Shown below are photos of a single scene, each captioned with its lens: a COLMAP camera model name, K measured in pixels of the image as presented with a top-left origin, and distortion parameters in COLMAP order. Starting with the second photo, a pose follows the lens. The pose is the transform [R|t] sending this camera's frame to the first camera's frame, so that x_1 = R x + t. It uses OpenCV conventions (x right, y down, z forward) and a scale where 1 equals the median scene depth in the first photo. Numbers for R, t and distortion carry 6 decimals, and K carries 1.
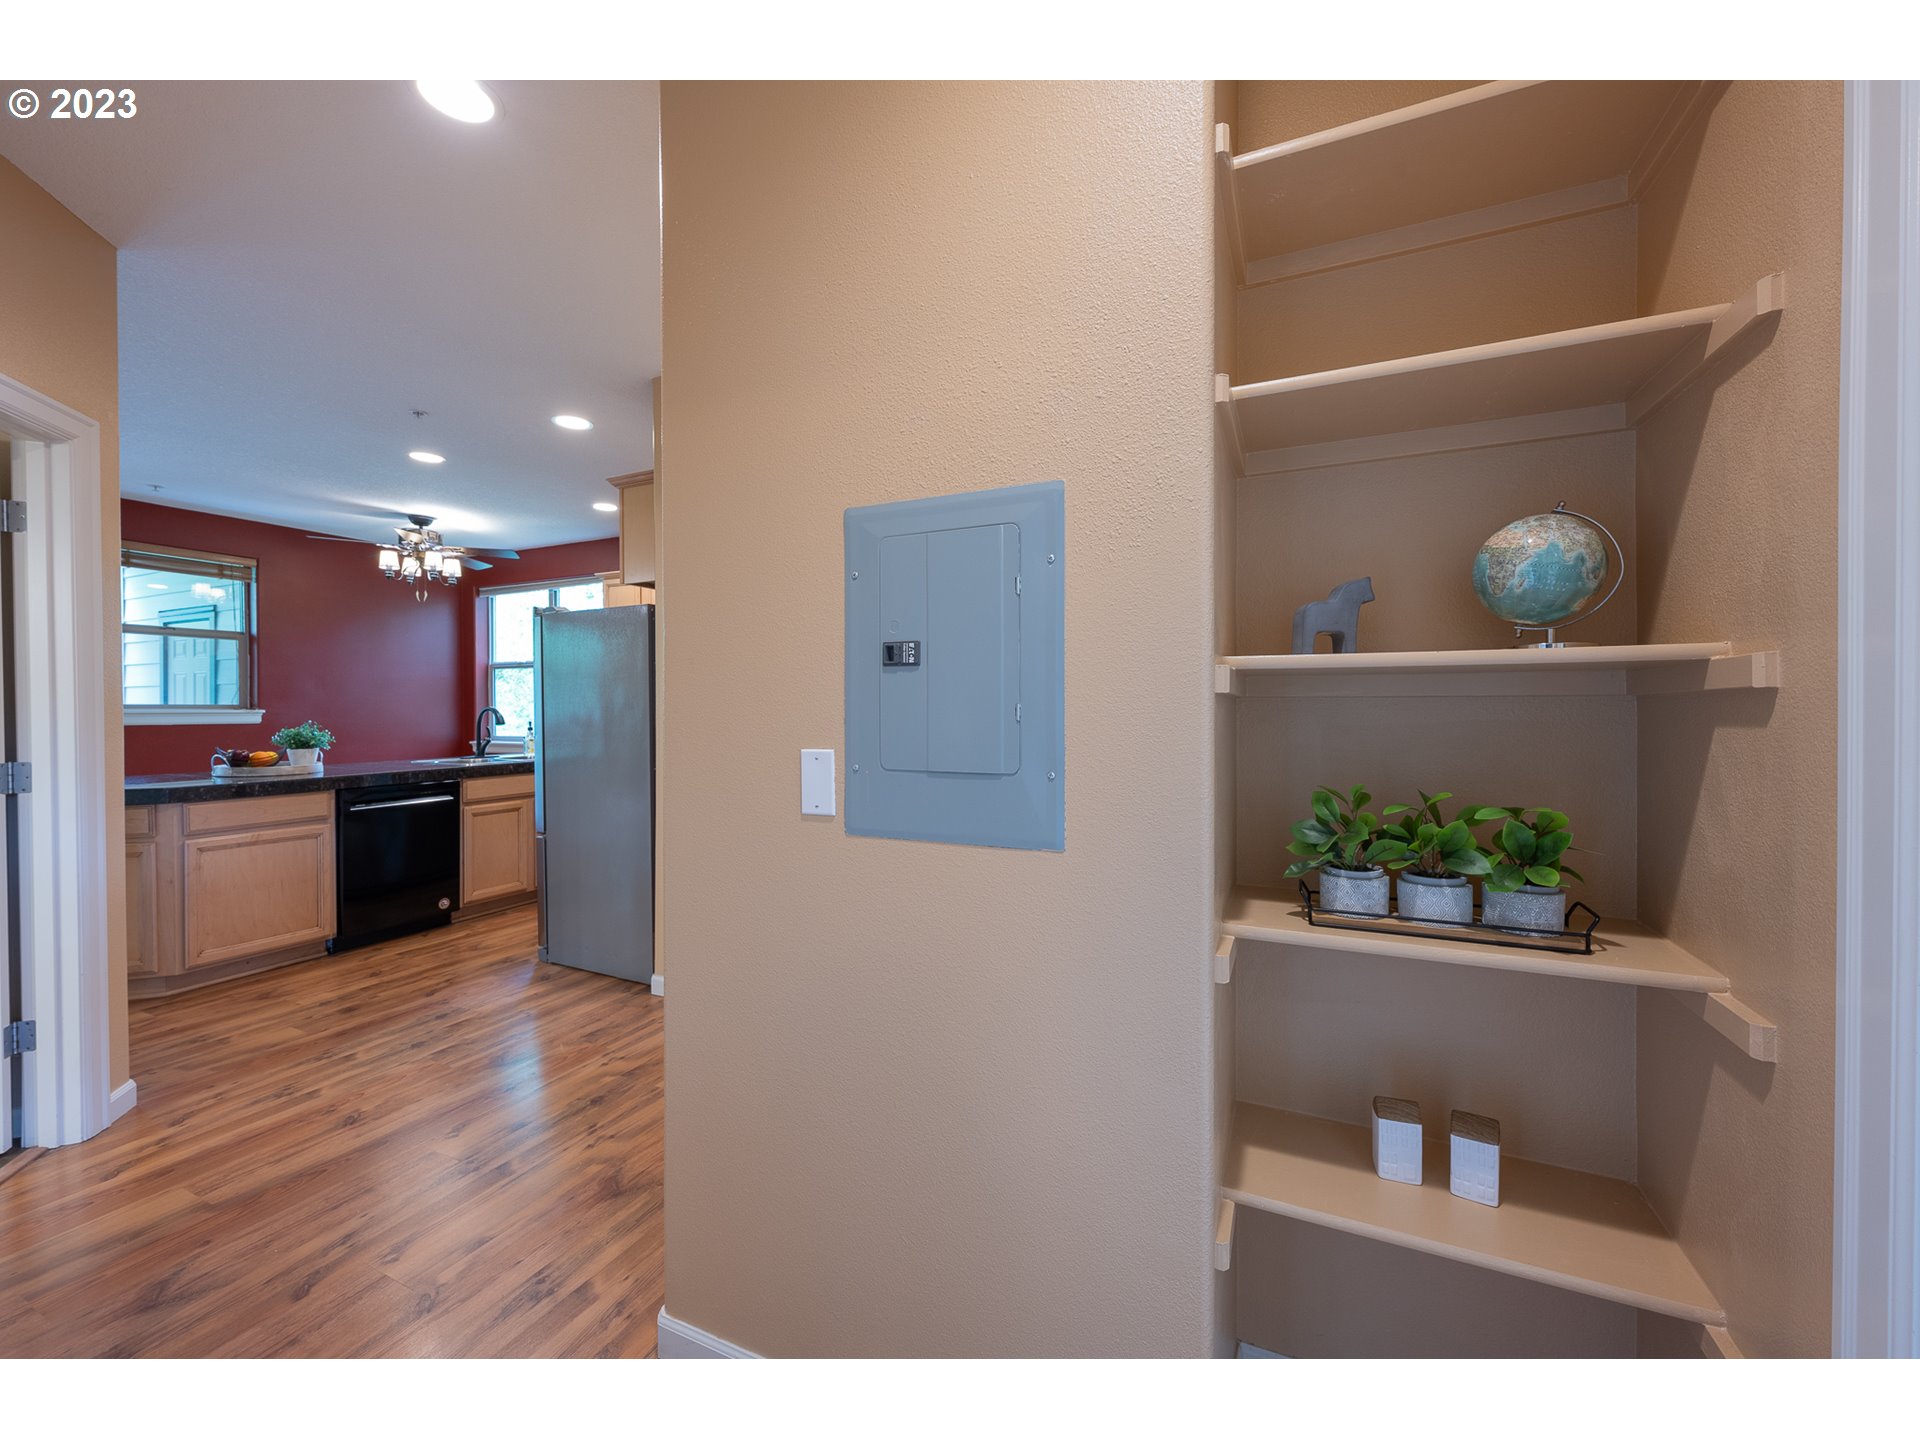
lens RADIAL K [[765.3, 0, 953.9], [0, 765.3, 716.6], [0, 0, 1]] dist [-0.000142, -0.000014]
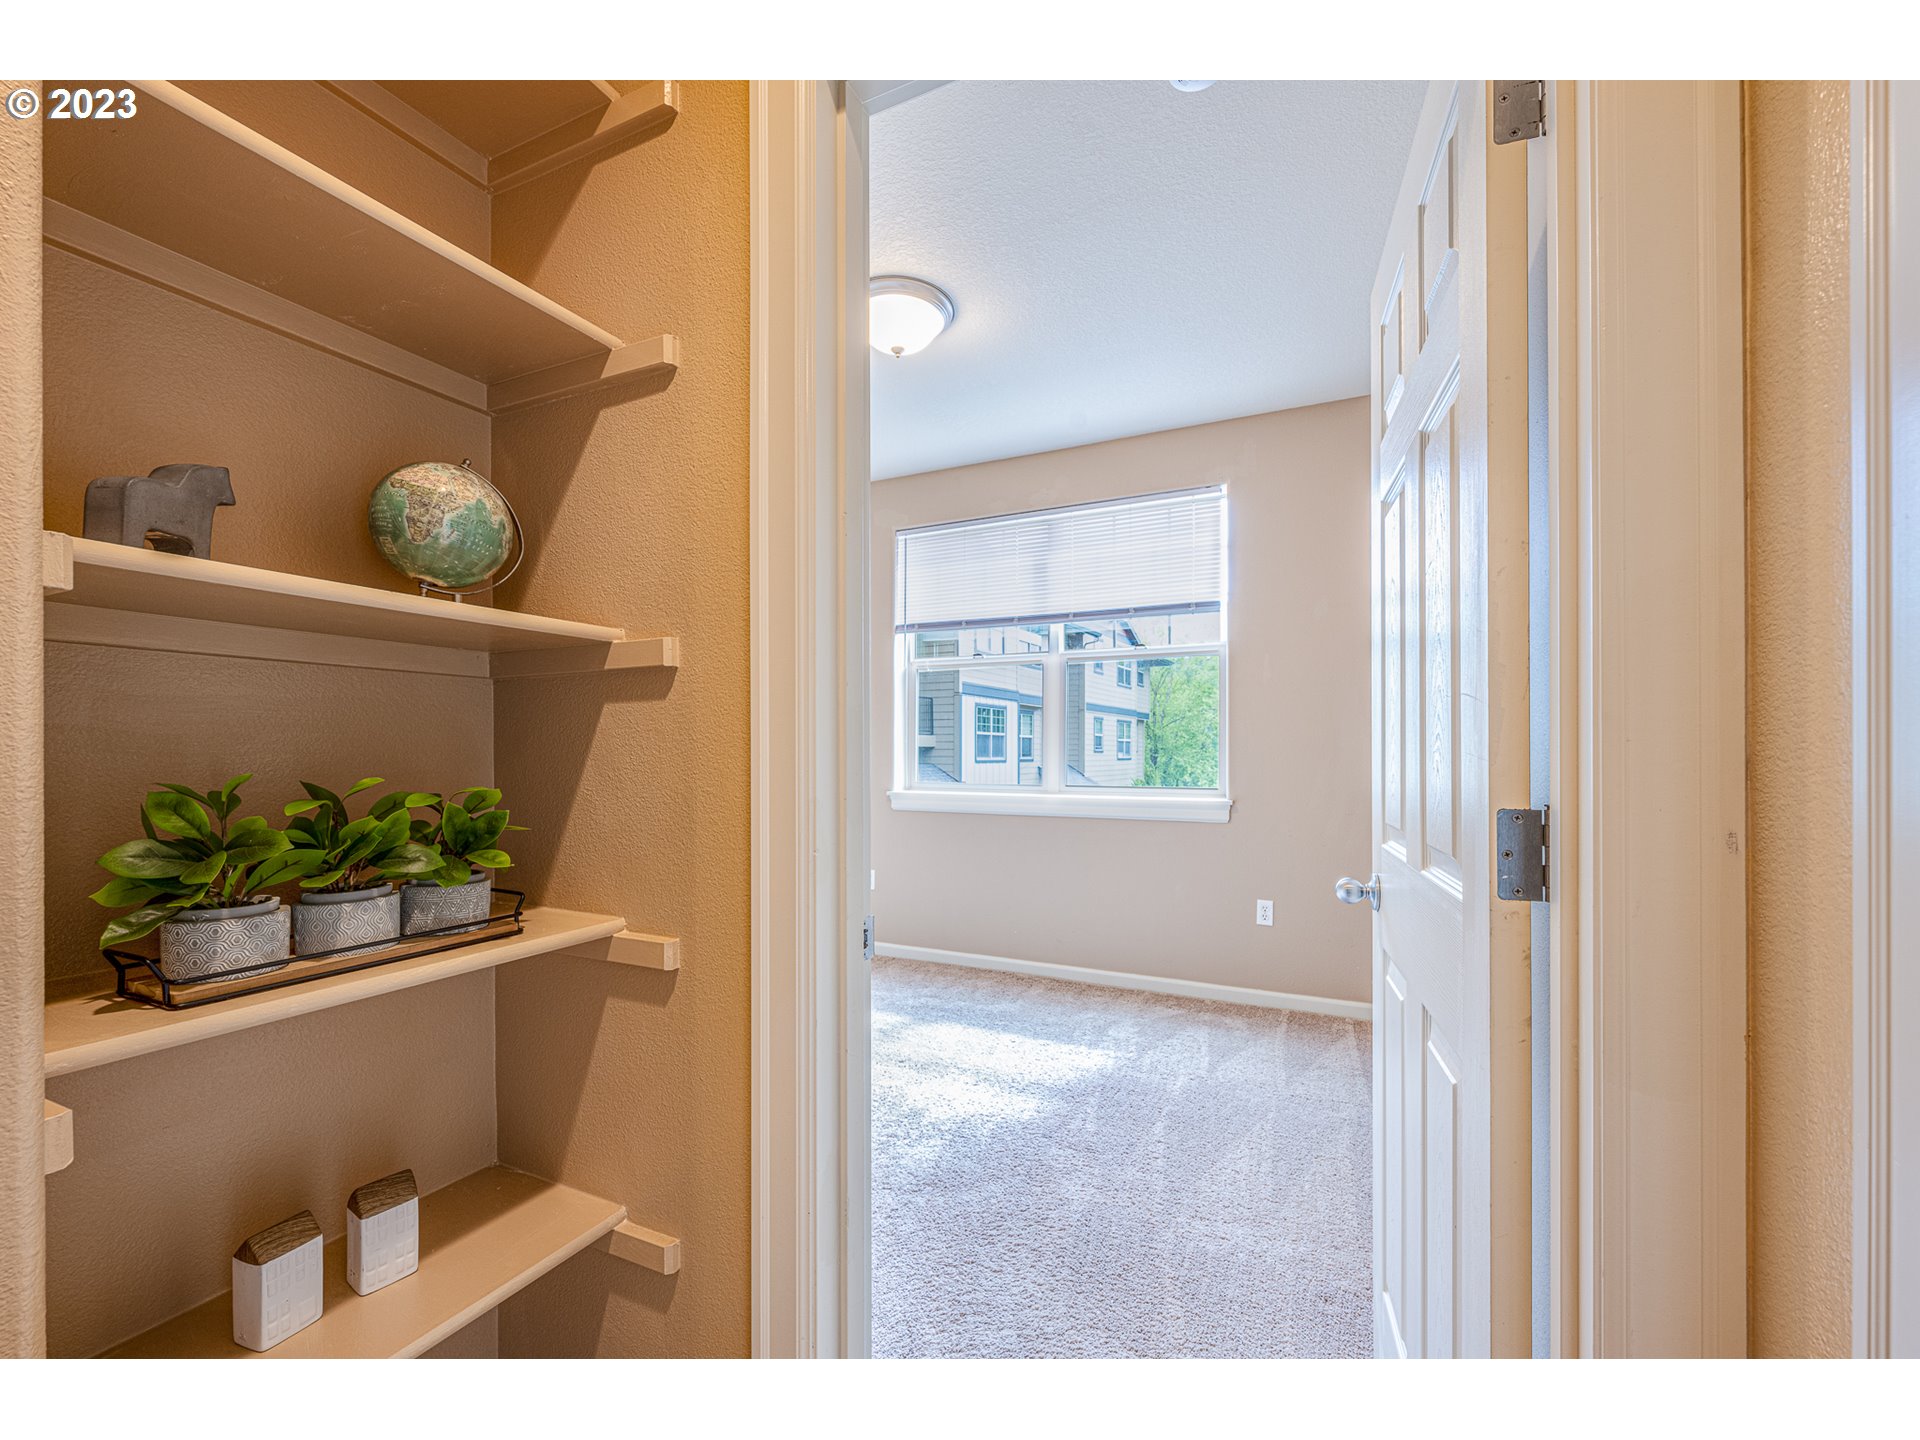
lens RADIAL K [[793.2, 0, 964.7], [0, 793.2, 746.1], [0, 0, 1]] dist [-0.002488, -0.000310]
pose [[0.000008, 0.006009, 0.999982, -0.166546], [0.008334, 0.999947, -0.006009, 0.078914], [-0.999965, 0.008334, -0.000042, 0.406731]]
